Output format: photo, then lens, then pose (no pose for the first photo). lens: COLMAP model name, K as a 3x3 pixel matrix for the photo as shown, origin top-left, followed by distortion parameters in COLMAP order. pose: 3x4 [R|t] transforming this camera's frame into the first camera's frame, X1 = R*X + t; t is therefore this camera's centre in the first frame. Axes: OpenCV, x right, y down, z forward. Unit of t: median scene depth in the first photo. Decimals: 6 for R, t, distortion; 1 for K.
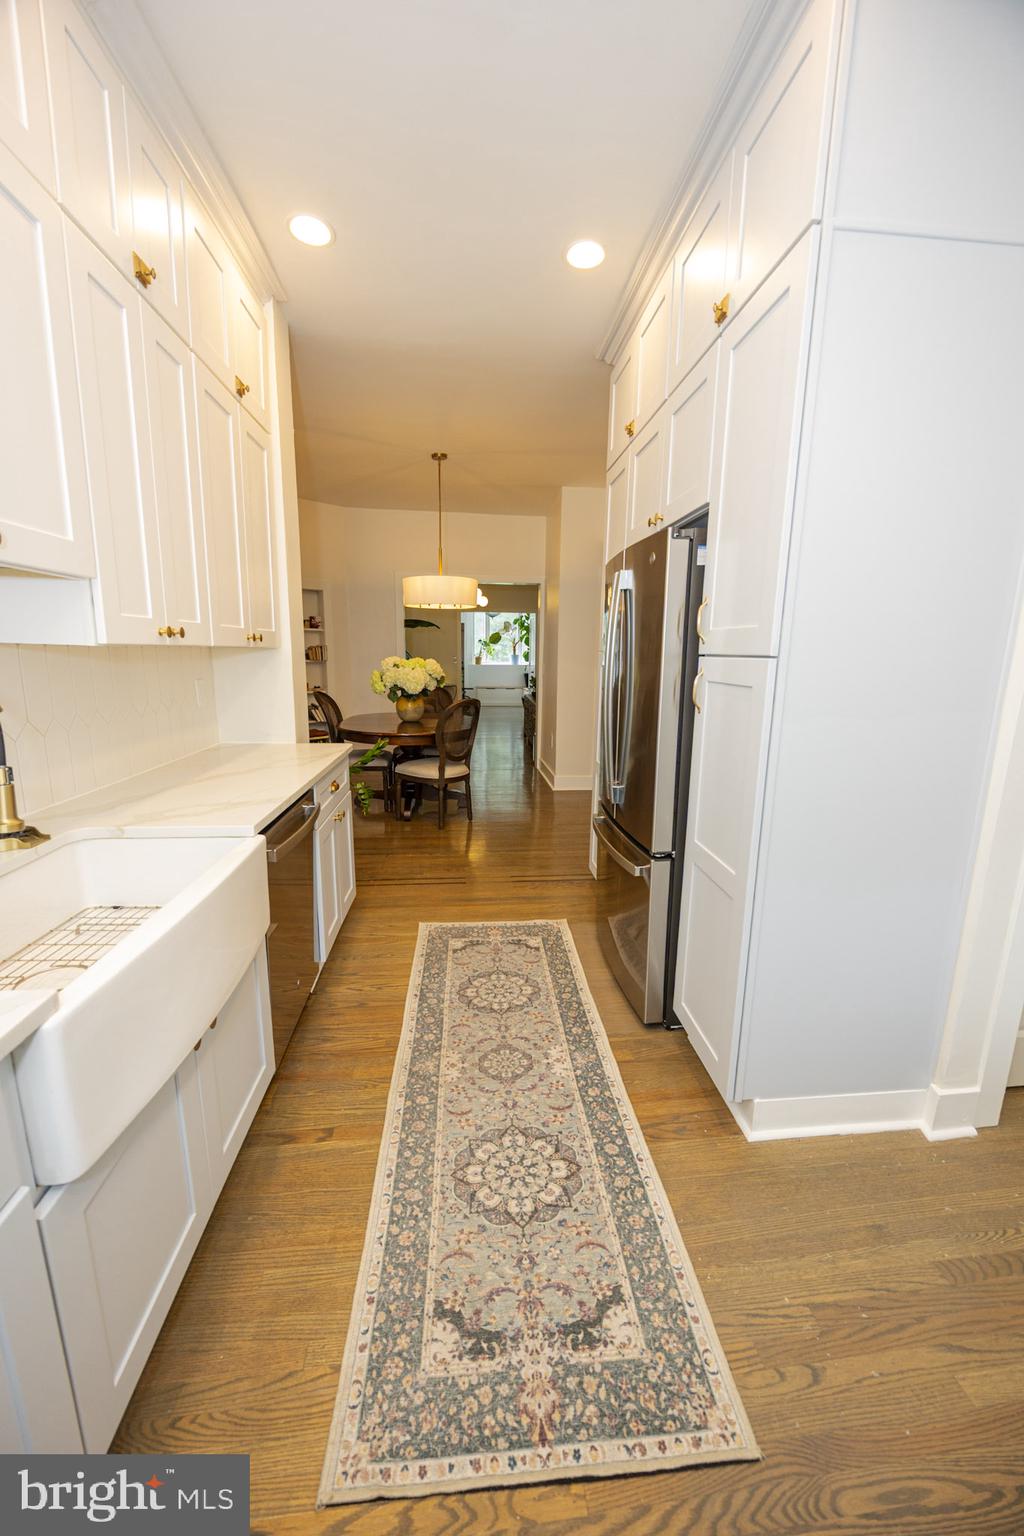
lens RADIAL K [[586.7, 0, 513.8], [0, 586.7, 772.1], [0, 0, 1]] dist [-0.000106, -0.000606]
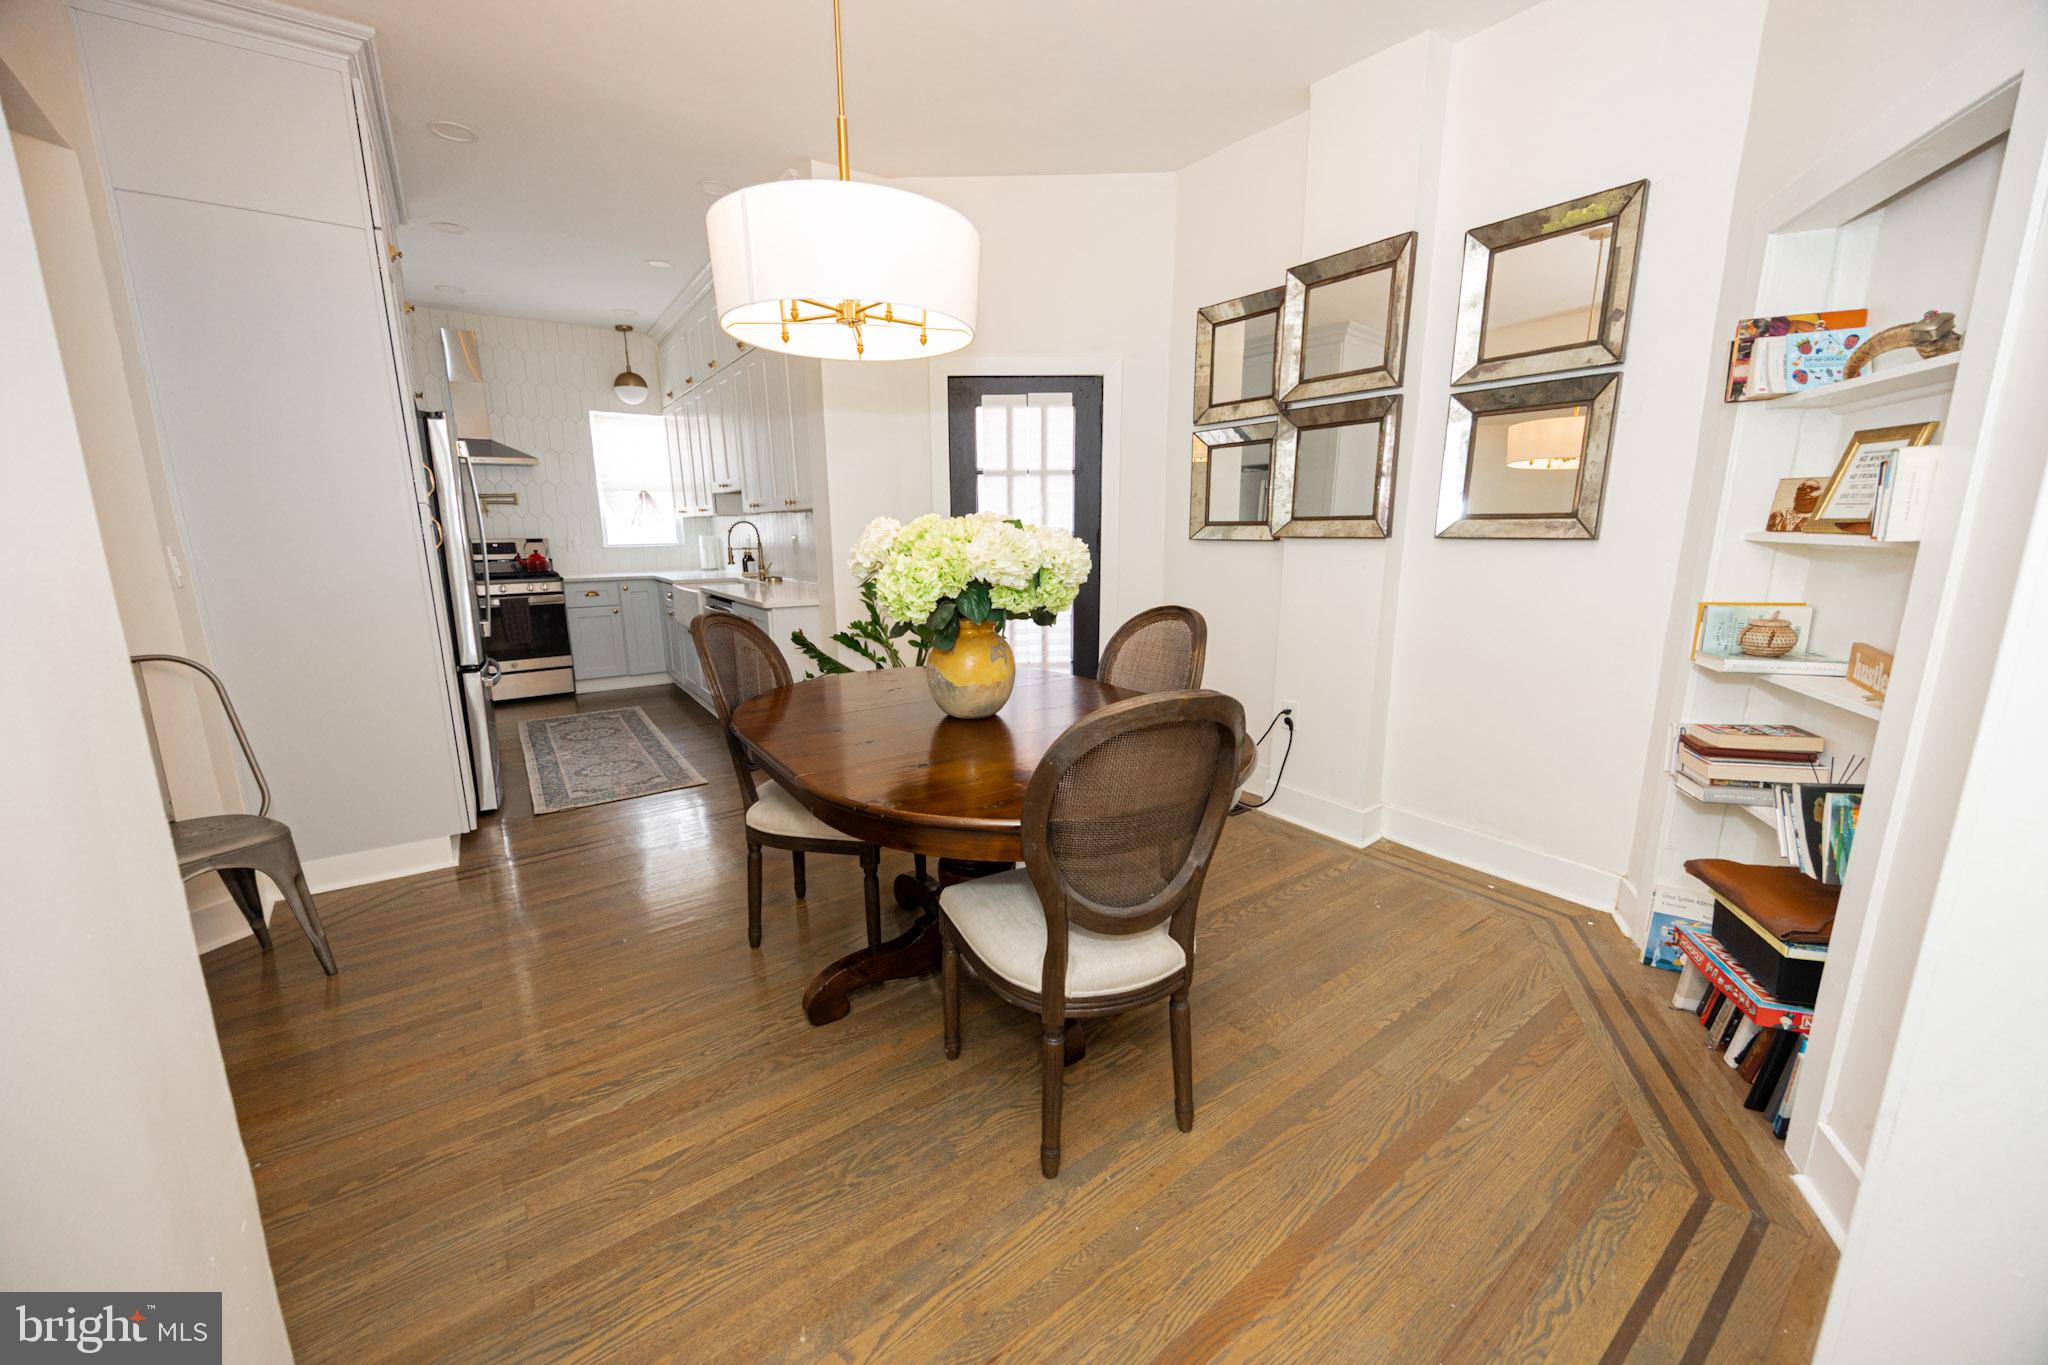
lens RADIAL K [[781.5, 0, 1025.1], [0, 781.5, 689.9], [0, 0, 1]] dist [-0.000859, -0.000316]
pose [[-0.866163, 0.094755, -0.490697, 0.015389], [-0.106517, 0.924299, 0.366504, -0.712534], [0.488279, 0.369719, -0.790501, 3.701522]]
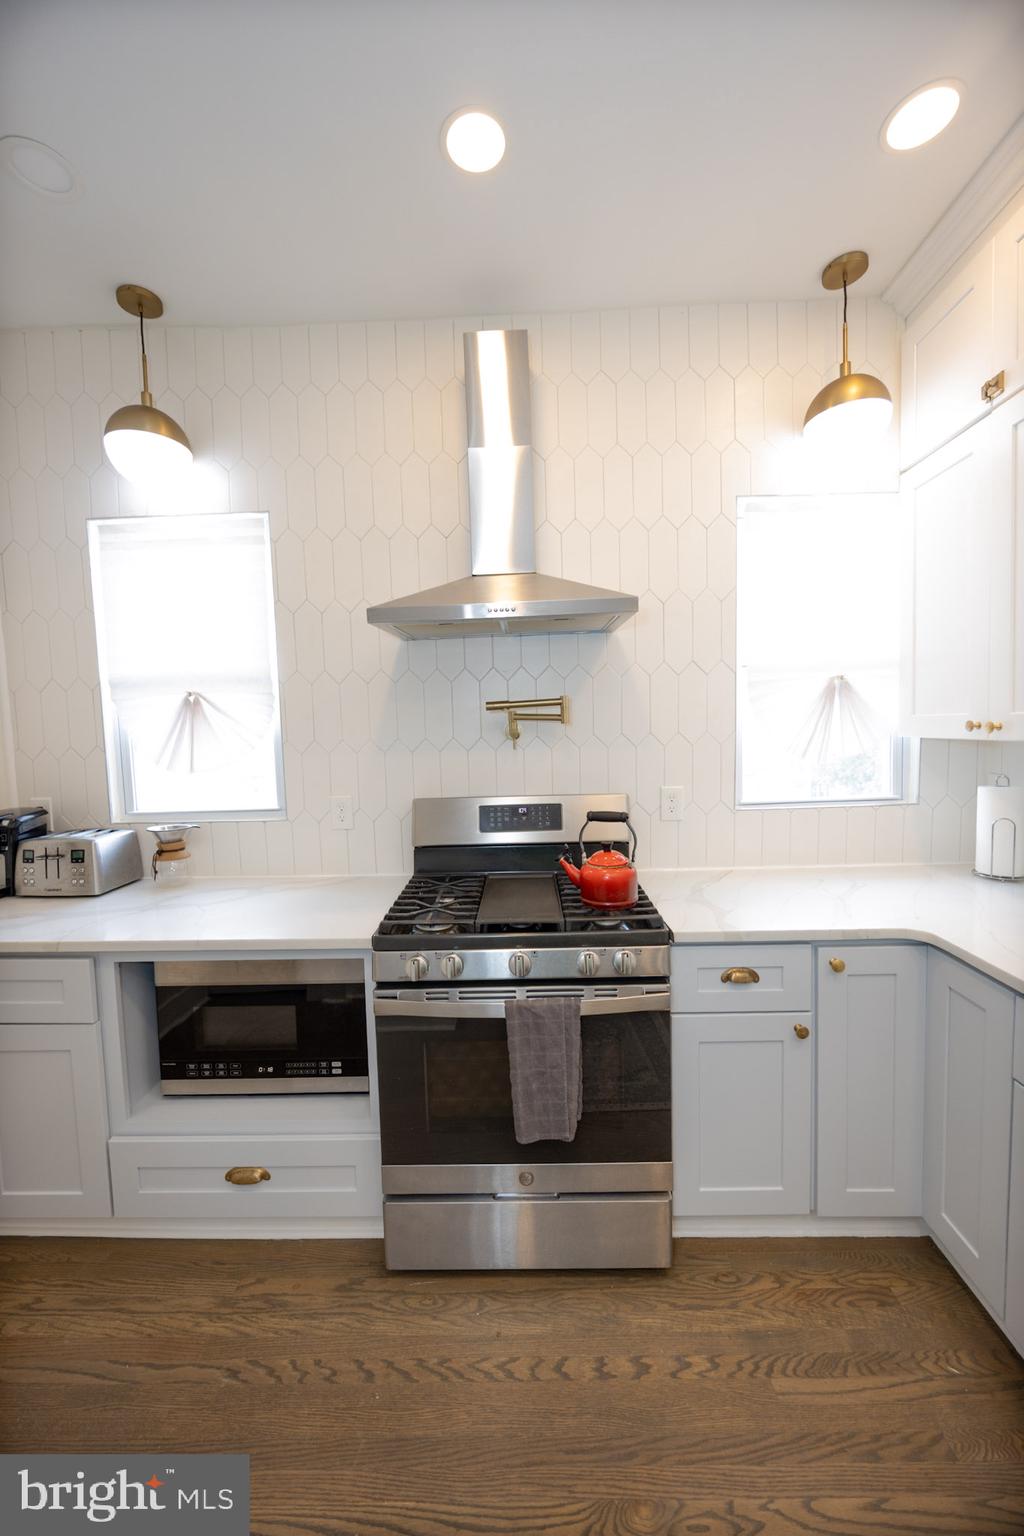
lens RADIAL K [[567.4, 0, 512.3], [0, 567.4, 770.0], [0, 0, 1]] dist [-0.009380, -0.000449]
pose [[-0.991628, 0.007351, 0.128920, 0.158633], [0.042515, 0.961301, 0.272201, -0.192412], [-0.121930, 0.275403, -0.953565, 0.758953]]
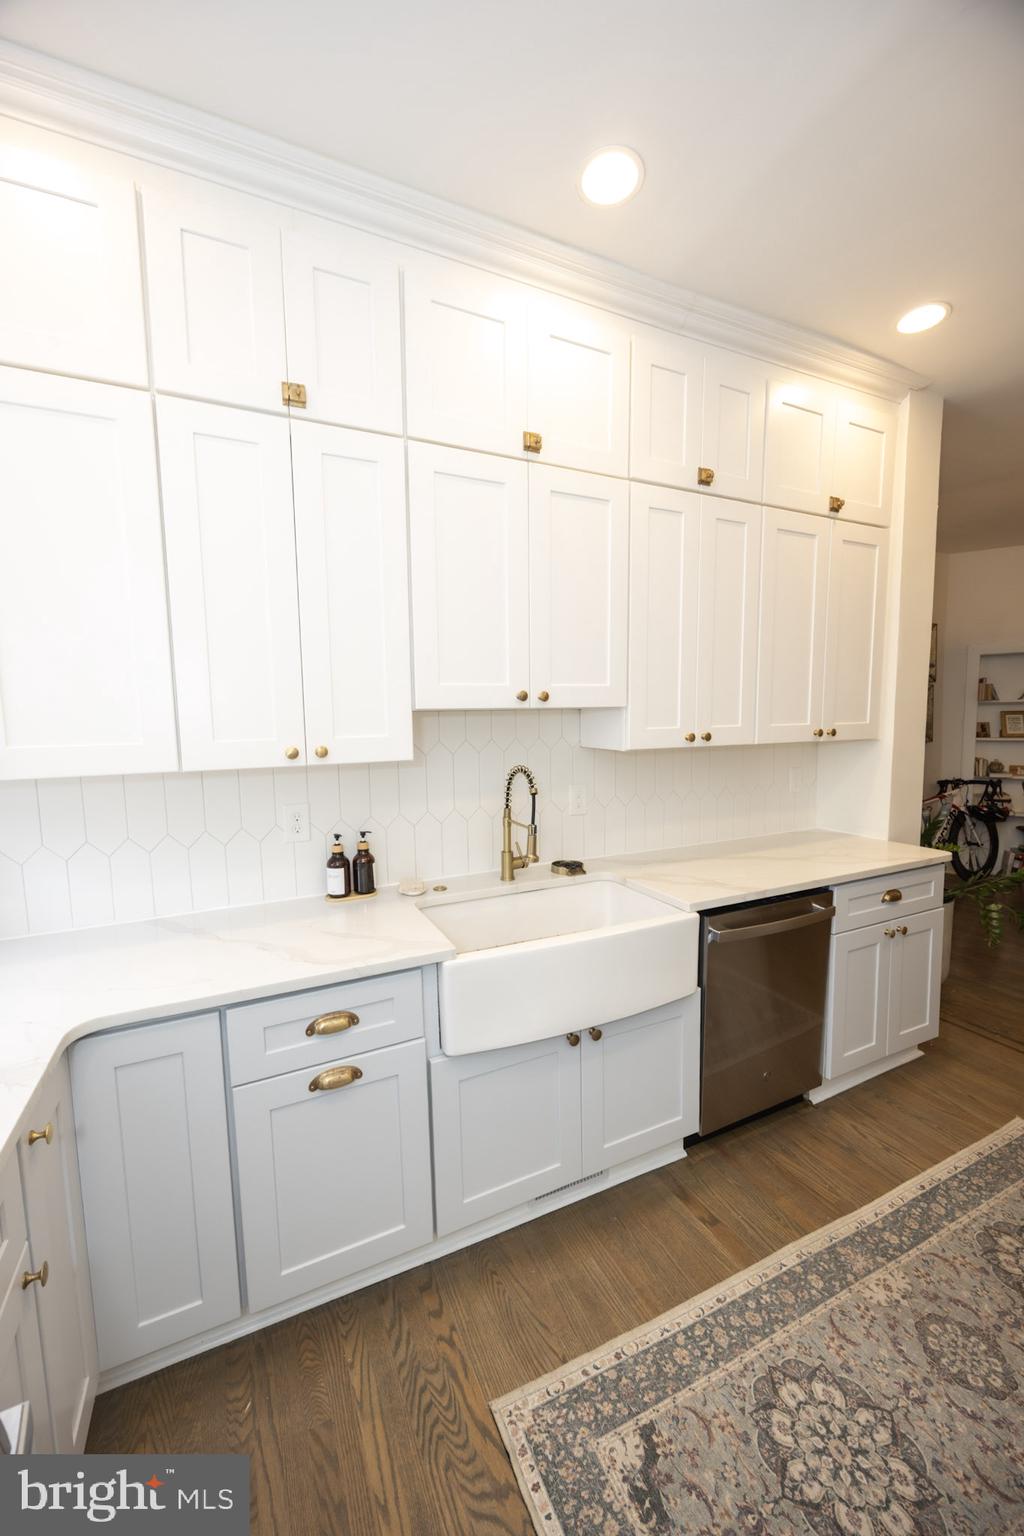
lens RADIAL K [[586.7, 0, 513.8], [0, 586.7, 772.1], [0, 0, 1]] dist [-0.000106, -0.000606]
pose [[0.347765, 0.066792, -0.935200, 0.436503], [-0.168674, 0.985642, 0.007671, -0.099497], [0.922284, 0.155076, 0.354038, 0.183401]]
